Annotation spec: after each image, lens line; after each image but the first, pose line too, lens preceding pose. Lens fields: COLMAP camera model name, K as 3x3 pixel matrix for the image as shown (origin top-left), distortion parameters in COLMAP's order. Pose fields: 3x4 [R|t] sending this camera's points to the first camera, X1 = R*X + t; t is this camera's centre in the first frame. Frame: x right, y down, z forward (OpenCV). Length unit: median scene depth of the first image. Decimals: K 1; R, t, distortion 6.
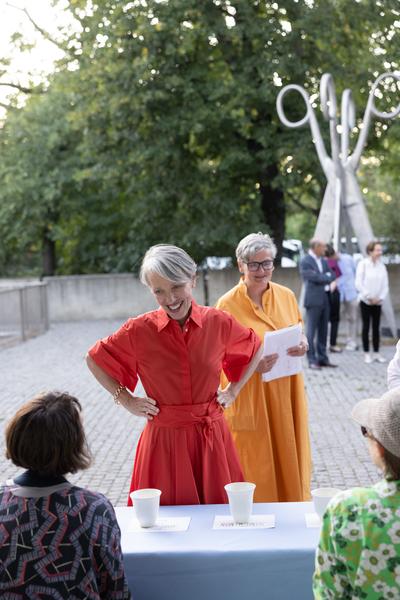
lens RADIAL K [[822.9, 0, 200.0], [0, 822.9, 300.0], [0, 0, 1]] dist [0.015876, 0.019792]
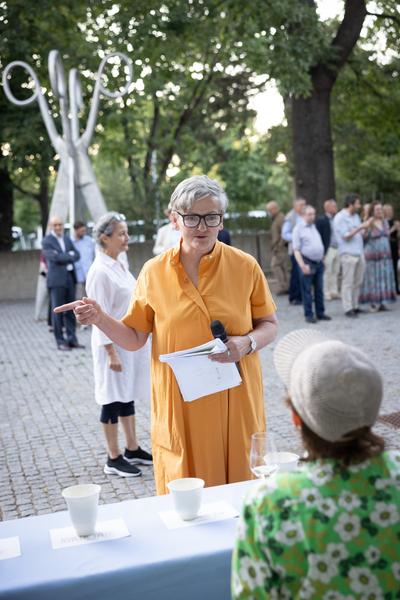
lens RADIAL K [[822.9, 0, 200.0], [0, 822.9, 300.0], [0, 0, 1]] dist [0.015876, 0.019792]
pose [[0.948618, -0.051183, 0.312257, -0.127655], [0.044065, 0.998584, 0.029814, 0.031240], [-0.313341, -0.014523, 0.949530, 0.278768]]
